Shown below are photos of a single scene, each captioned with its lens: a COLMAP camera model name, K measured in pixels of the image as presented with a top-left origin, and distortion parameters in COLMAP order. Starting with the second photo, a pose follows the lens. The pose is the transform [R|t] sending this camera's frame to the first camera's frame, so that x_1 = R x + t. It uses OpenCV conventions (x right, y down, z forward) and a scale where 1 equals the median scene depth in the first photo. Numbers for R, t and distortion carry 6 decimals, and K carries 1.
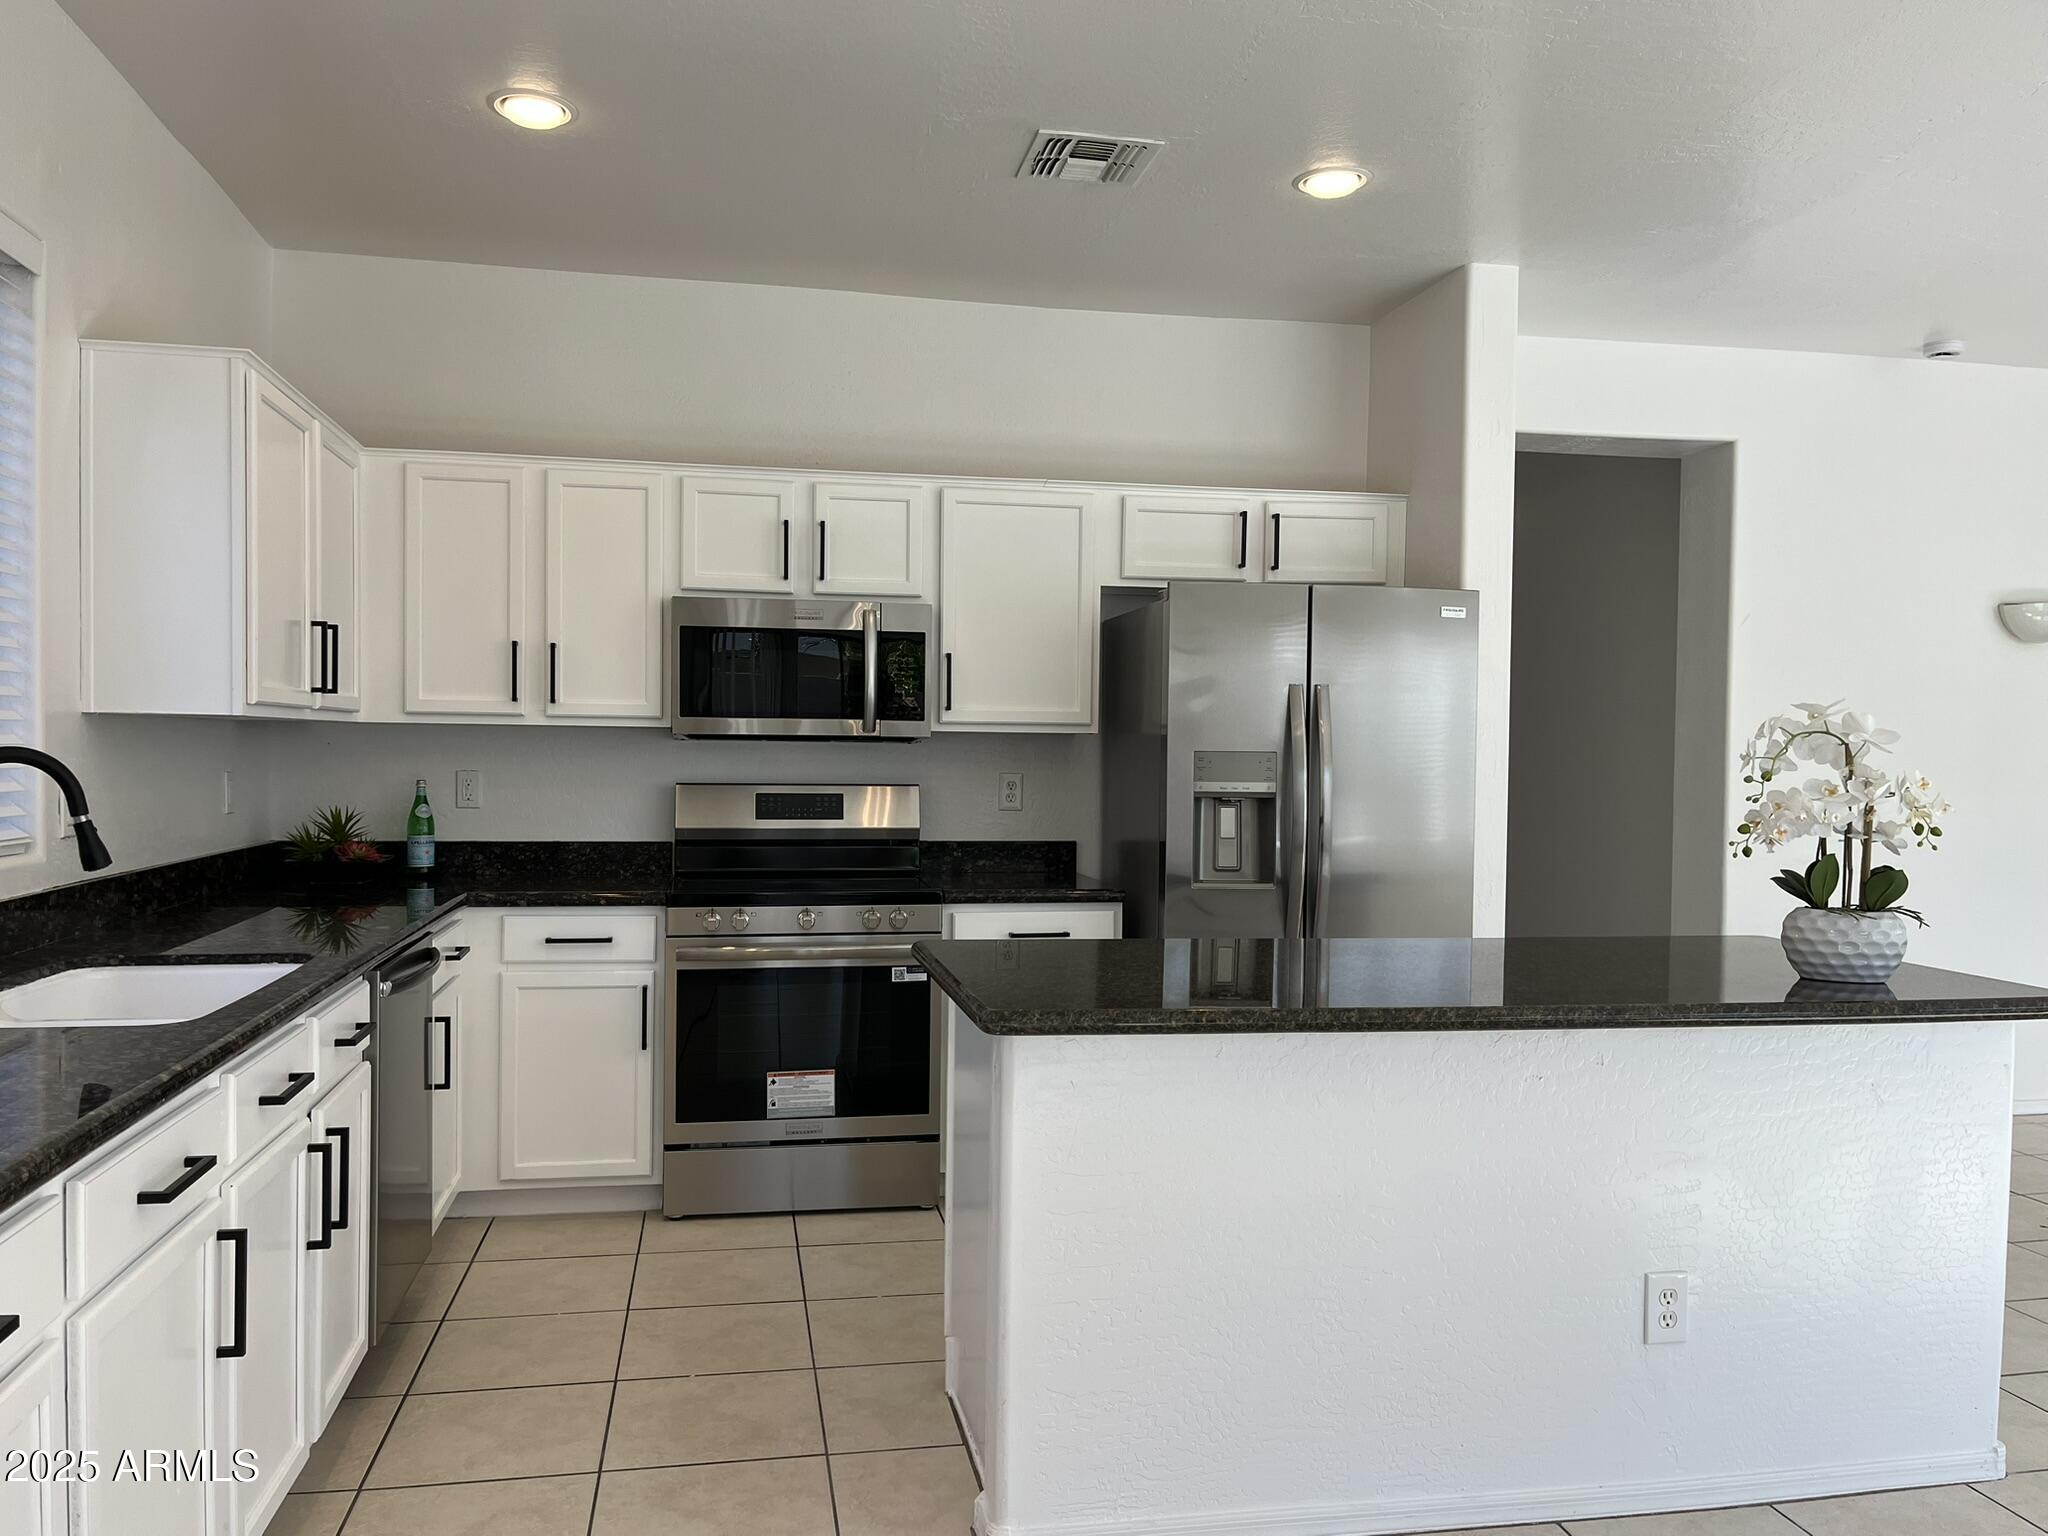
lens RADIAL K [[1539.8, 0, 1024.0], [0, 1539.8, 768.0], [0, 0, 1]] dist [-0.000103, -0.001341]
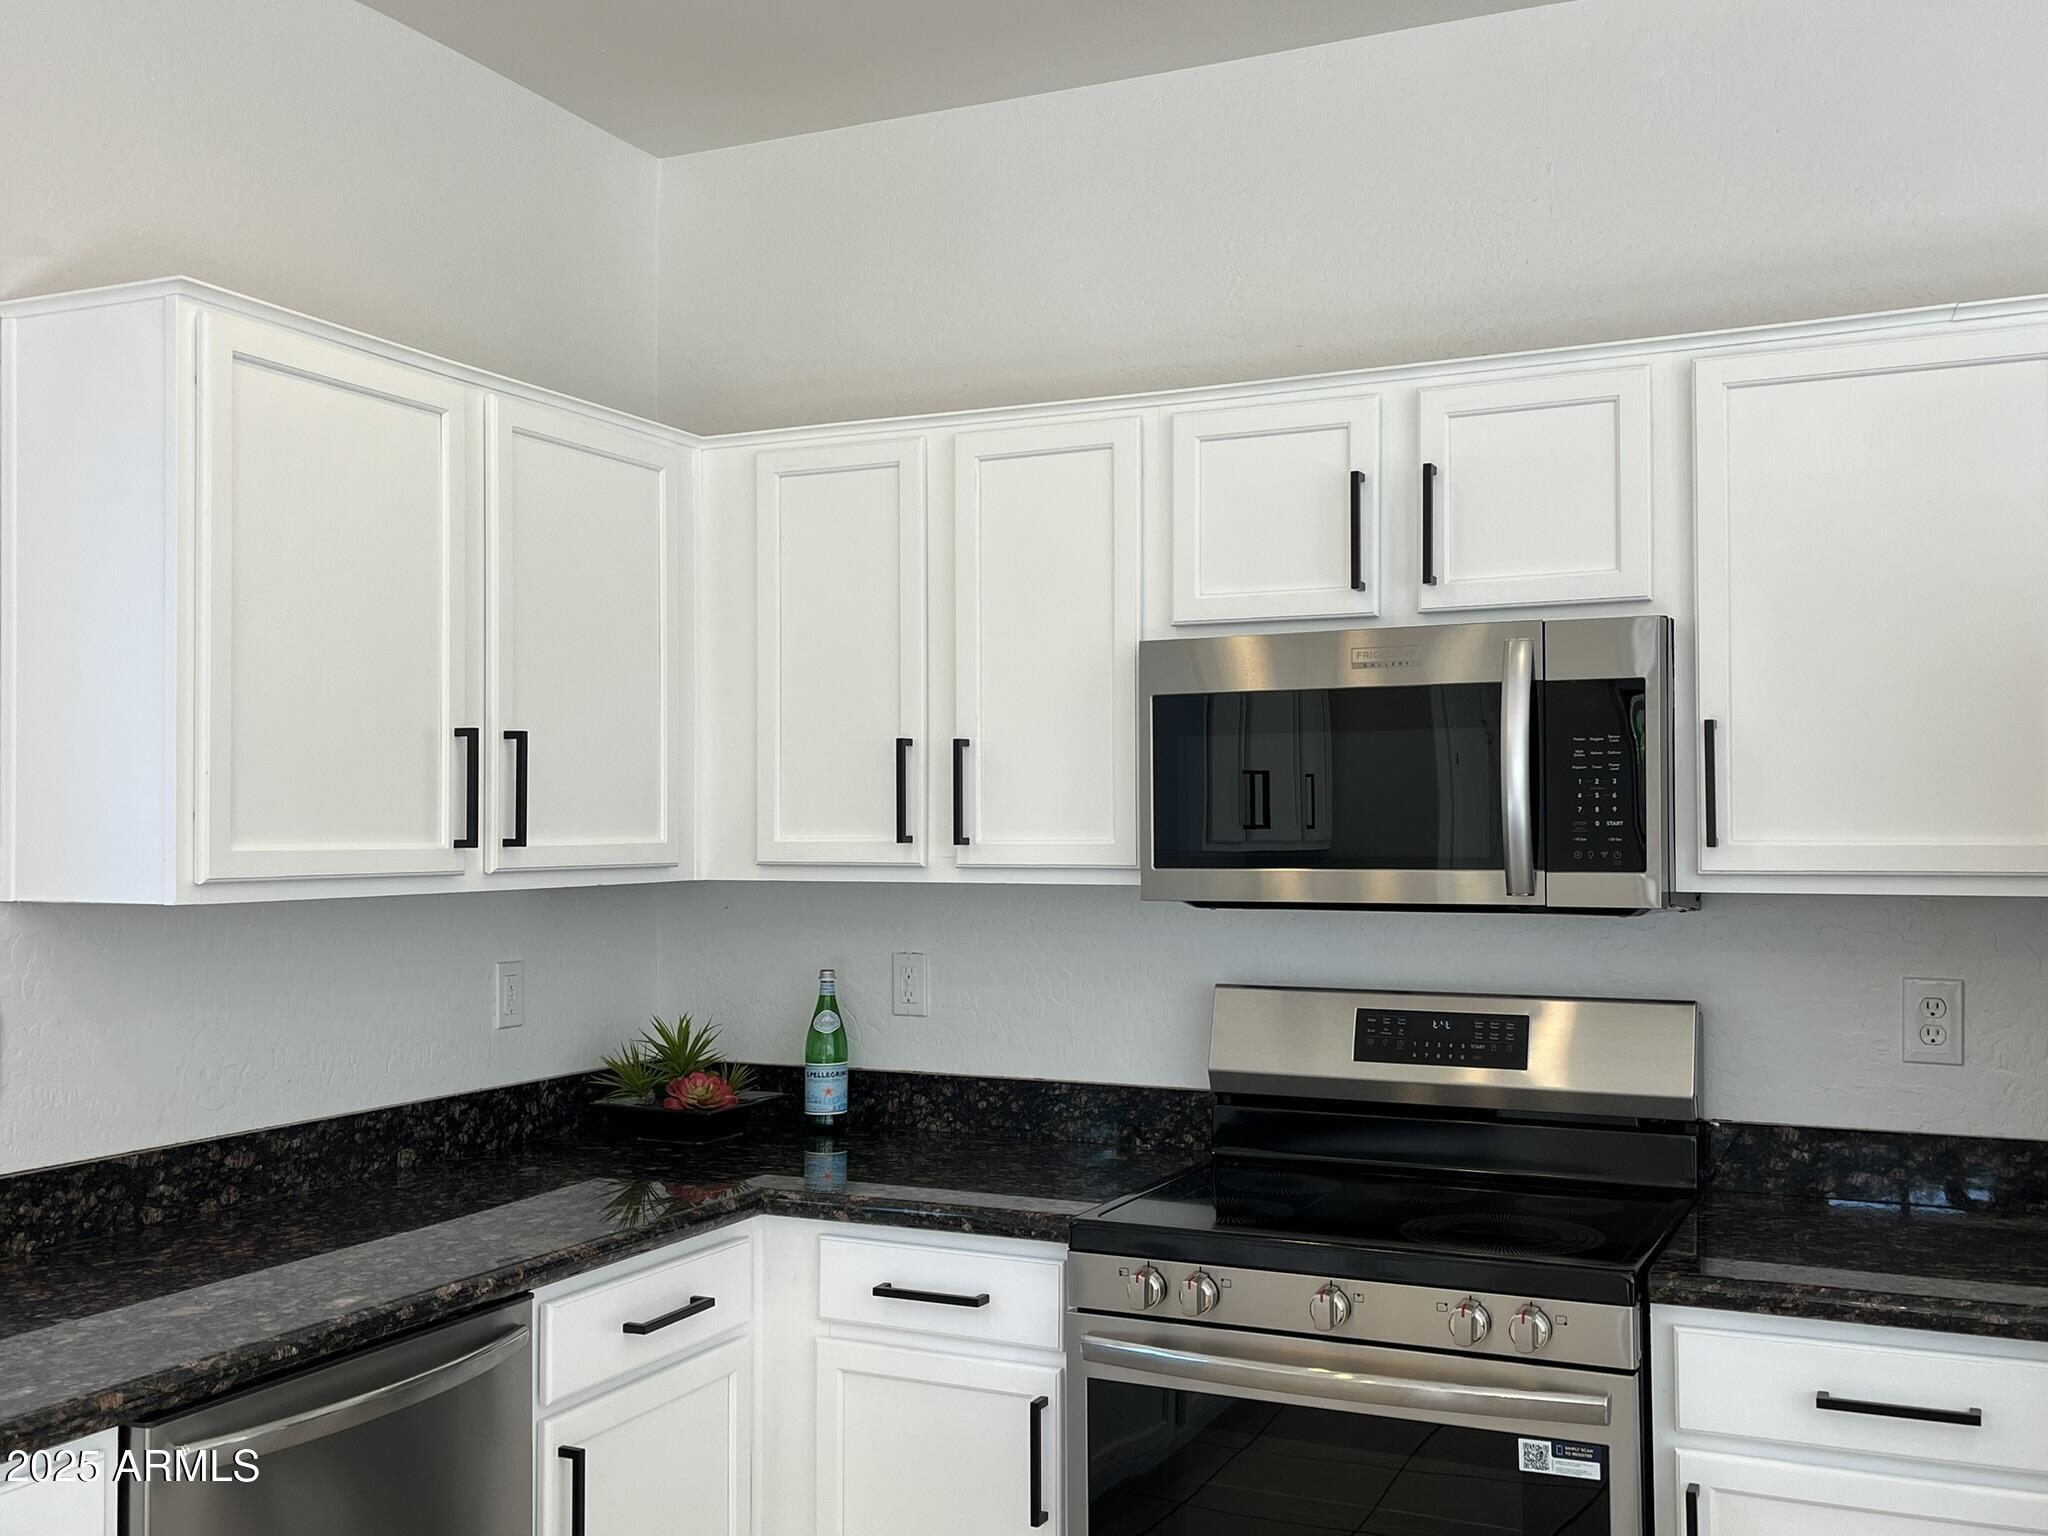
lens RADIAL K [[1954.4, 0, 1024.0], [0, 1954.4, 768.0], [0, 0, 1]] dist [0.034542, -0.006695]
pose [[0.800602, -0.033582, -0.598255, 0.138313], [0.005090, 0.998773, -0.049253, -0.034110], [0.599175, 0.036387, 0.799791, 0.431732]]
